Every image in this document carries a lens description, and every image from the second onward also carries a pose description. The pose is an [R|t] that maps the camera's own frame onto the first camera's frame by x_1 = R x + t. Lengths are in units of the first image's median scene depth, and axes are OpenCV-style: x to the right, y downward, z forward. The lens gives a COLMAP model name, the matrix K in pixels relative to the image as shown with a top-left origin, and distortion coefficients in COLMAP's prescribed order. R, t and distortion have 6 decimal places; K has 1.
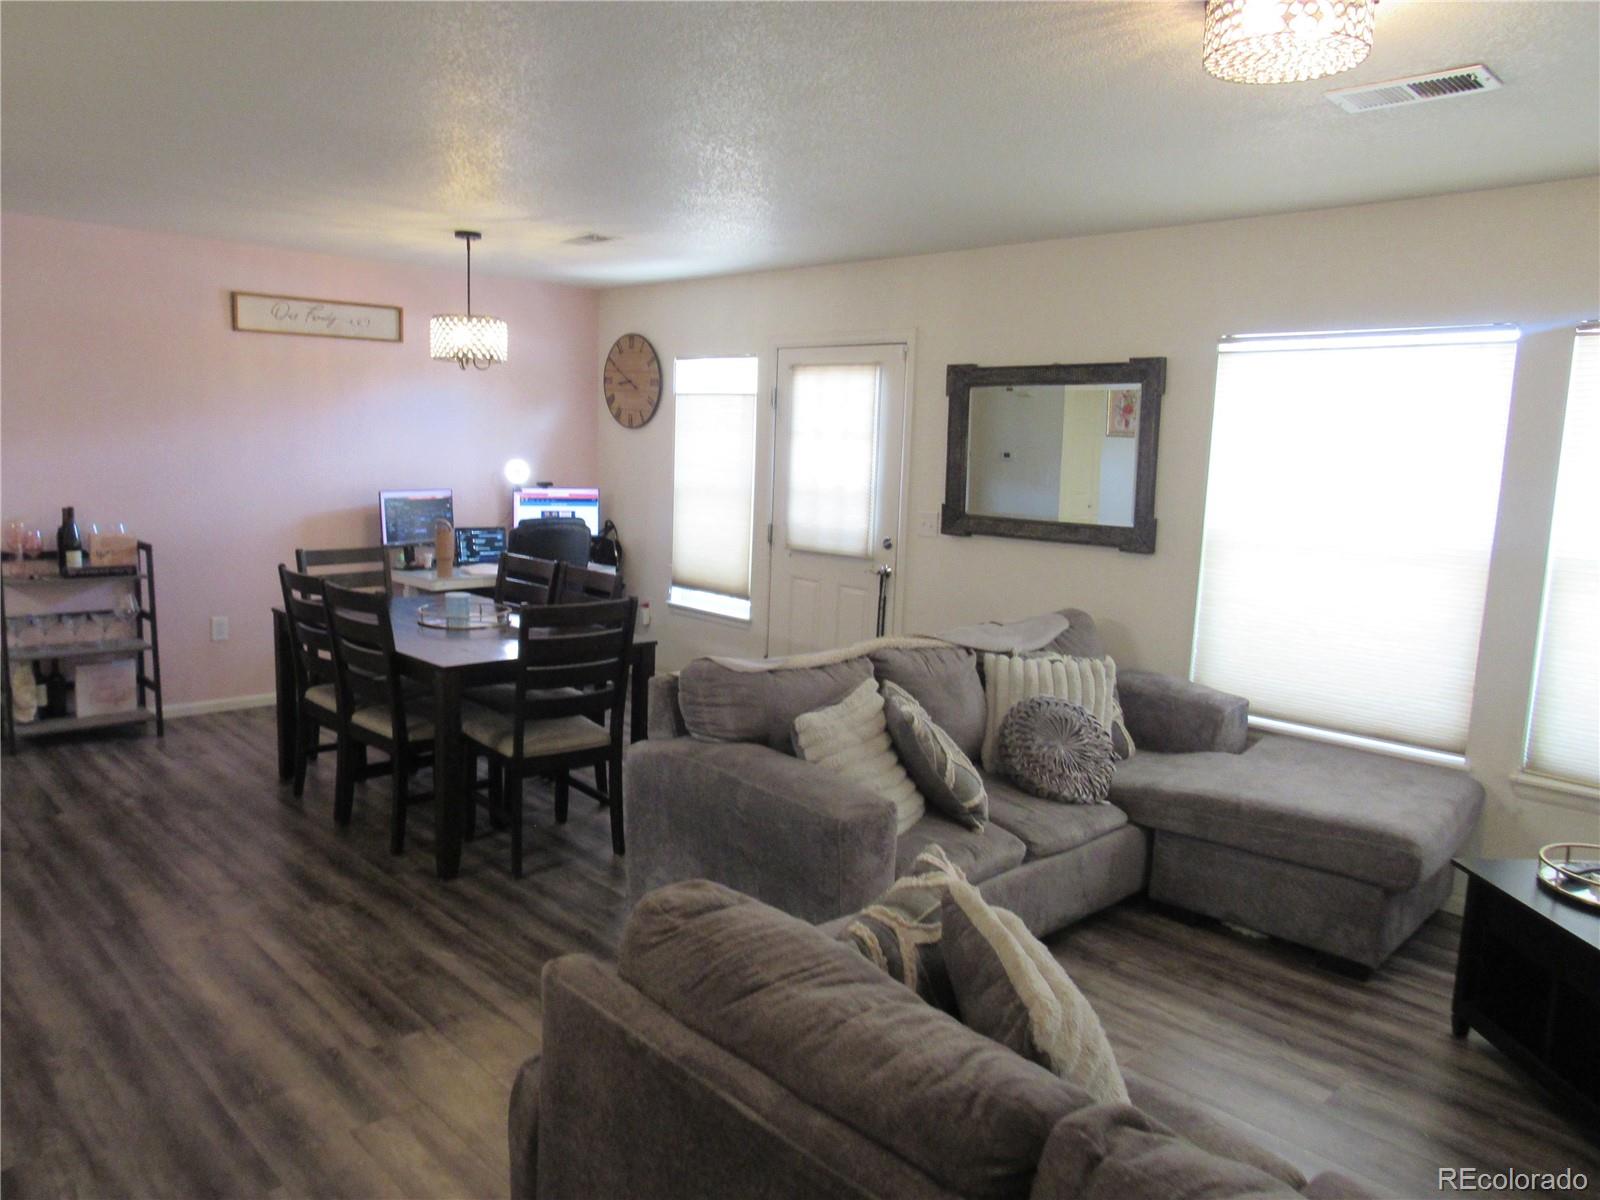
lens RADIAL K [[1155.5, 0, 812.1], [0, 1155.5, 597.5], [0, 0, 1]] dist [-0.040381, 0.062592]
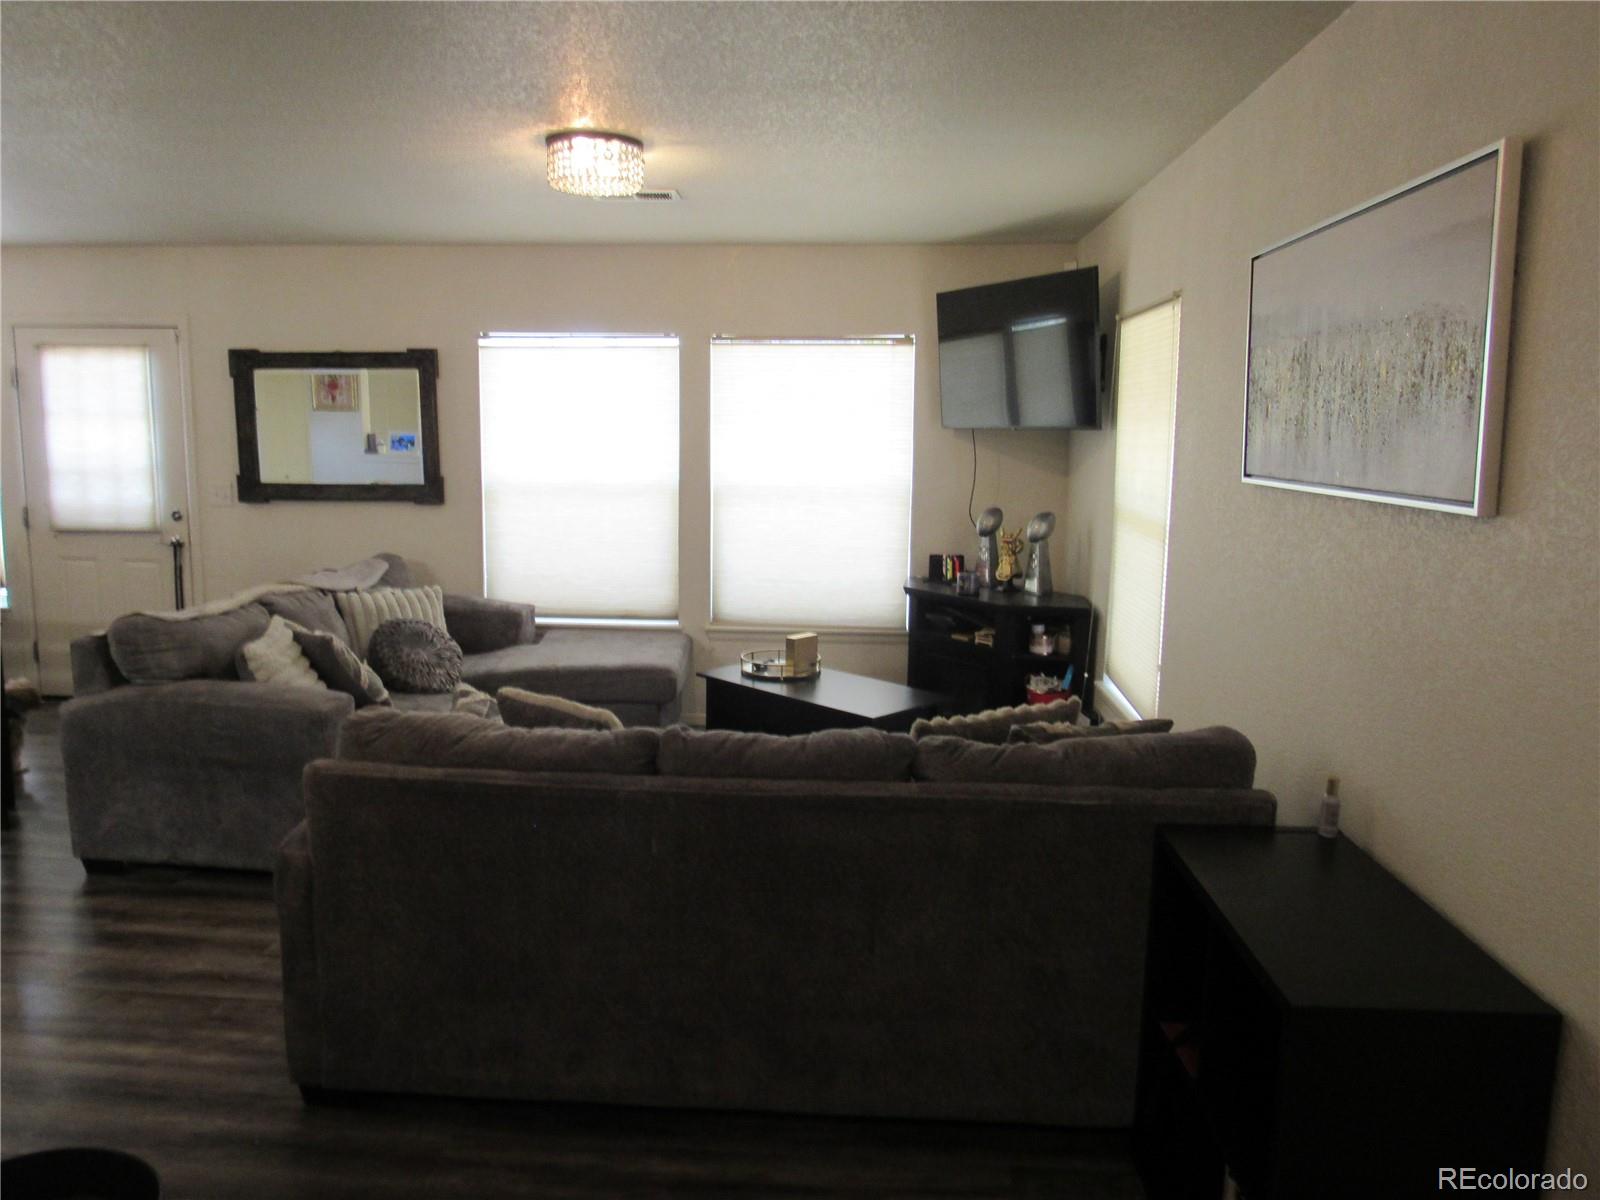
lens RADIAL K [[1159.1, 0, 800.0], [0, 1159.1, 600.0], [0, 0, 1]] dist [-0.027454, 0.000542]
pose [[0.744121, -0.118893, 0.657380, -0.278868], [0.100766, 0.992753, 0.065486, 0.024828], [-0.660401, 0.017512, 0.750709, -0.227011]]
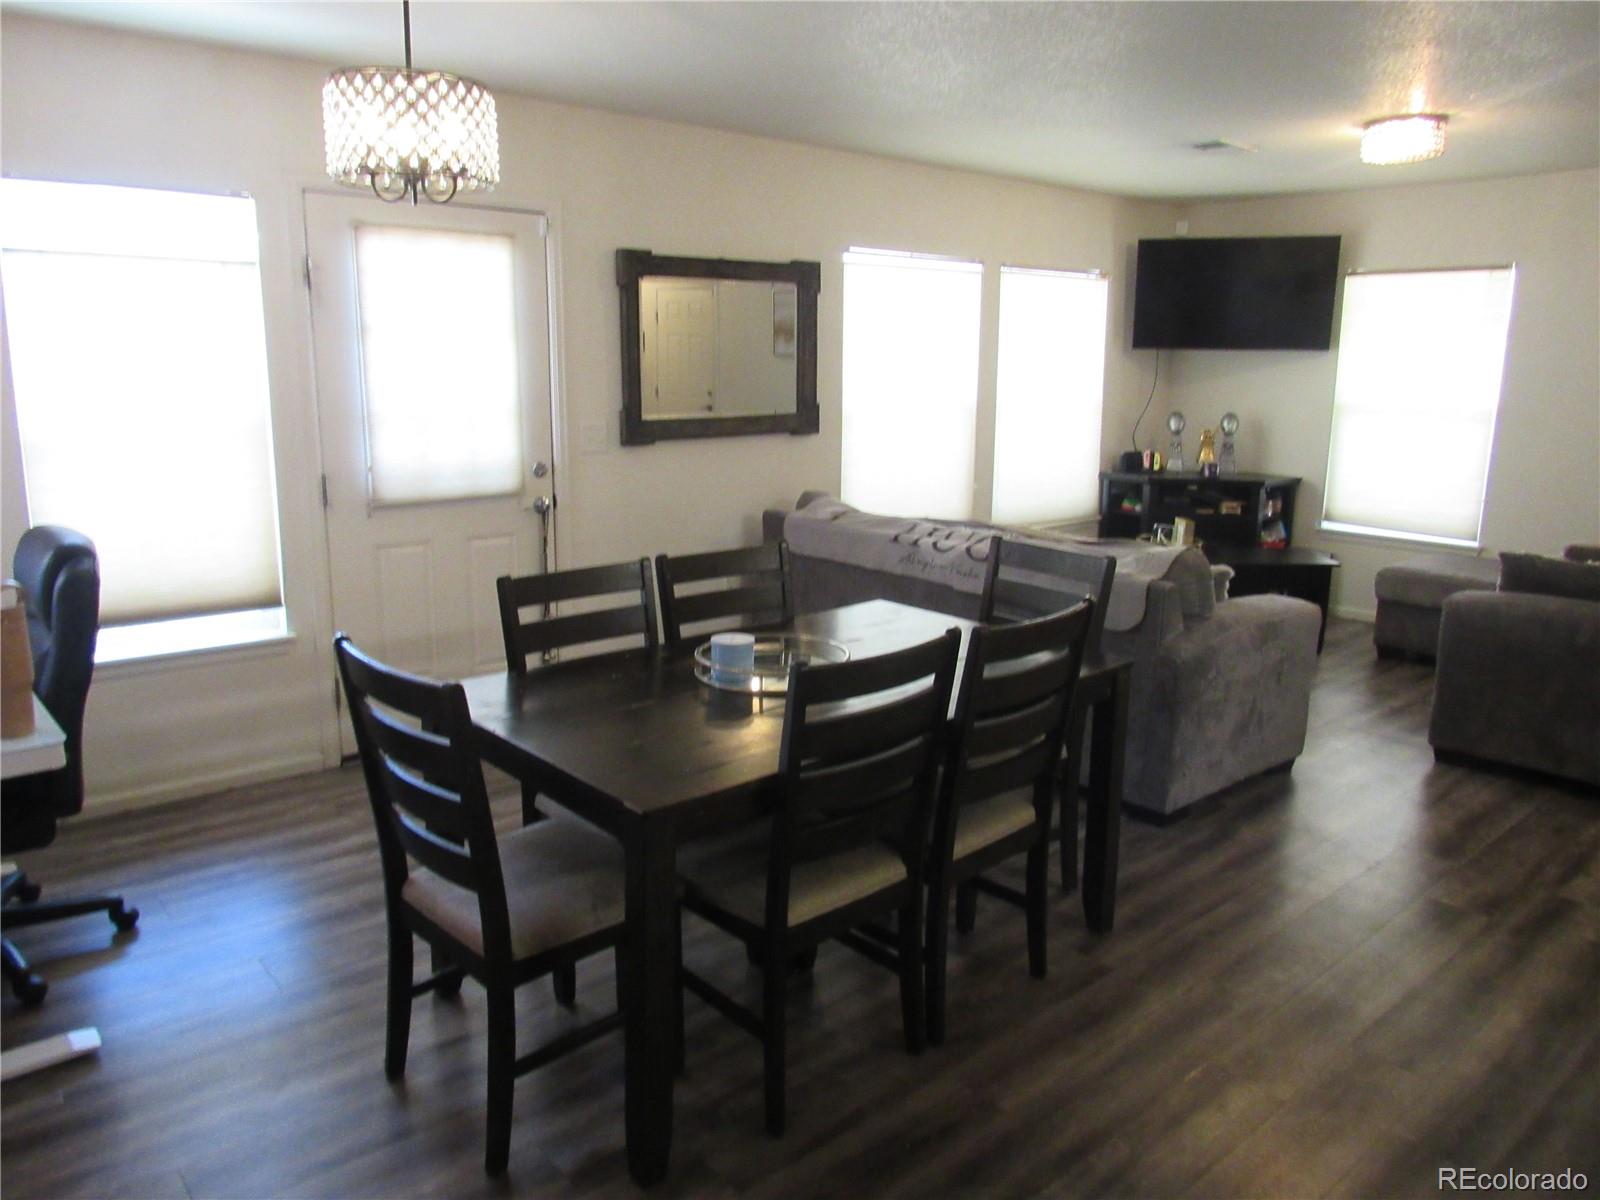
lens RADIAL K [[1132.7, 0, 800.0], [0, 1132.7, 600.0], [0, 0, 1]] dist [-0.024017, 0.001875]
pose [[0.045111, -0.253560, 0.966267, -0.920339], [0.119733, 0.961652, 0.246759, -0.172229], [-0.991781, 0.104562, 0.073741, 1.013876]]
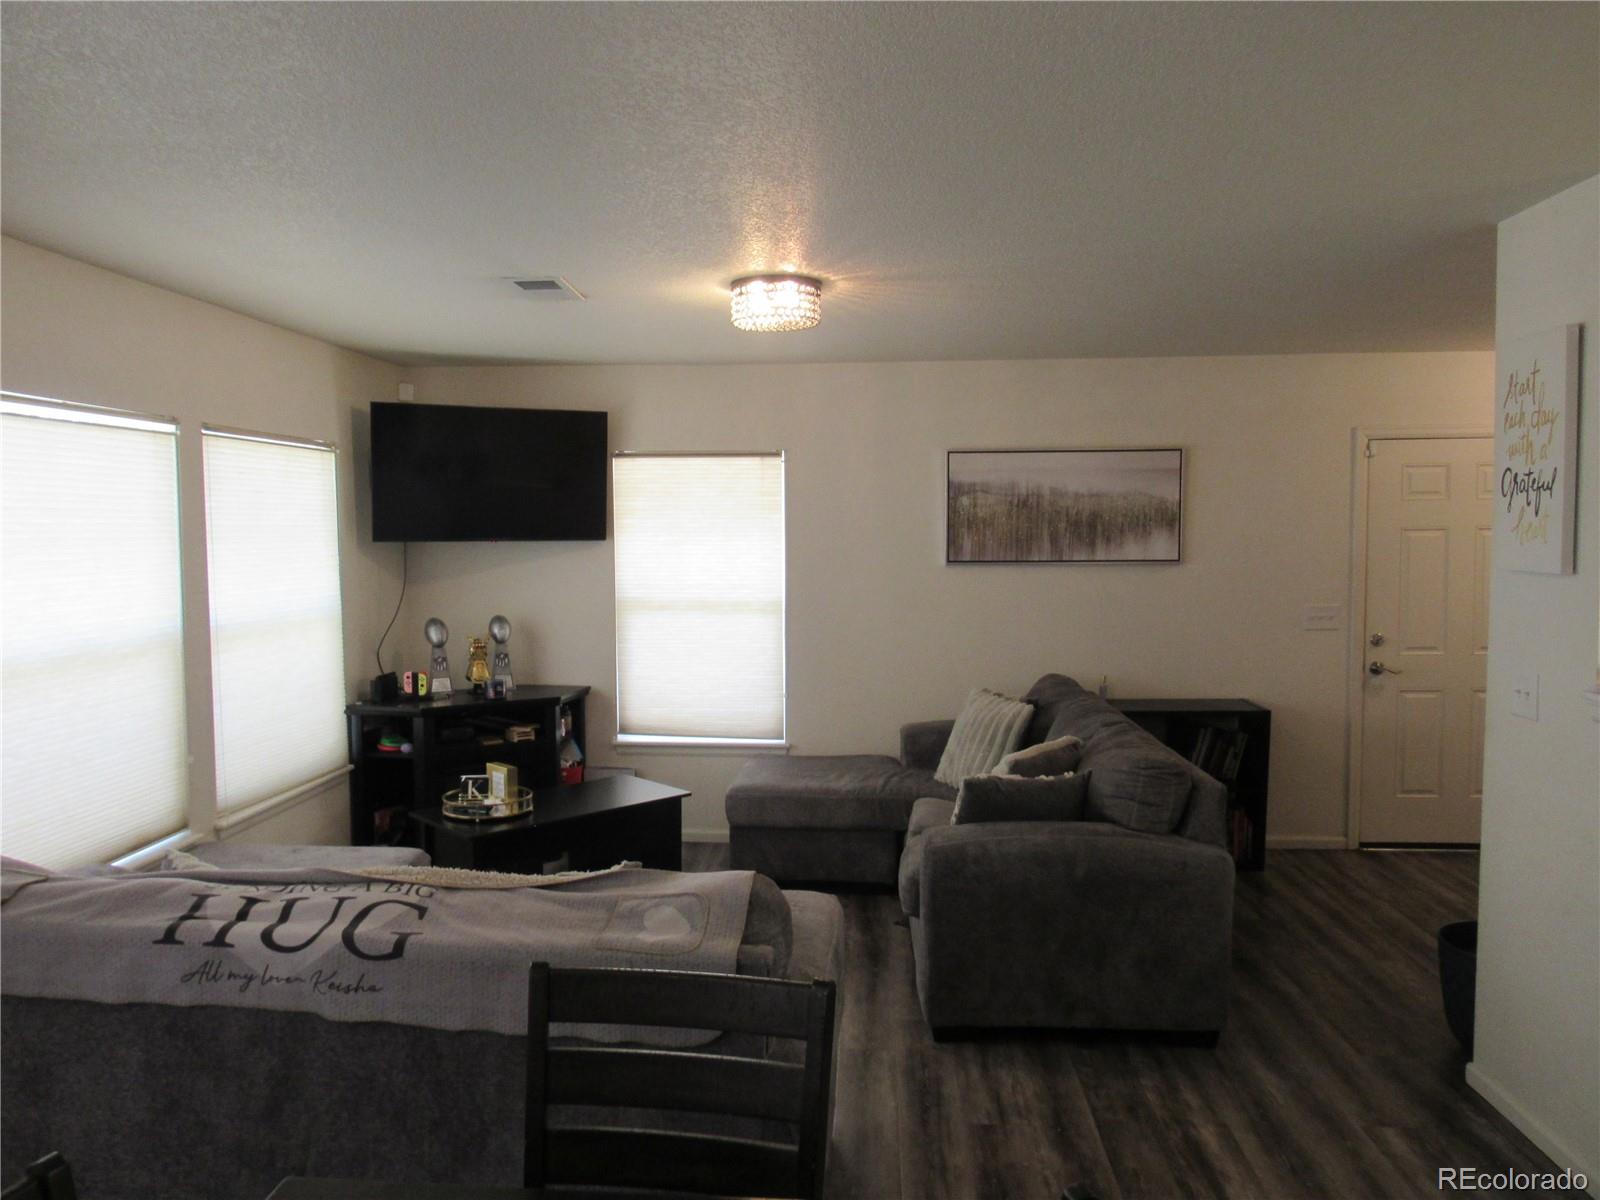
lens RADIAL K [[1132.7, 0, 800.0], [0, 1132.7, 600.0], [0, 0, 1]] dist [-0.024017, 0.001875]
pose [[-0.670318, -0.087621, 0.736883, -0.480509], [0.065527, 0.982137, 0.176392, -0.186269], [-0.739175, 0.166524, -0.652603, 1.093132]]
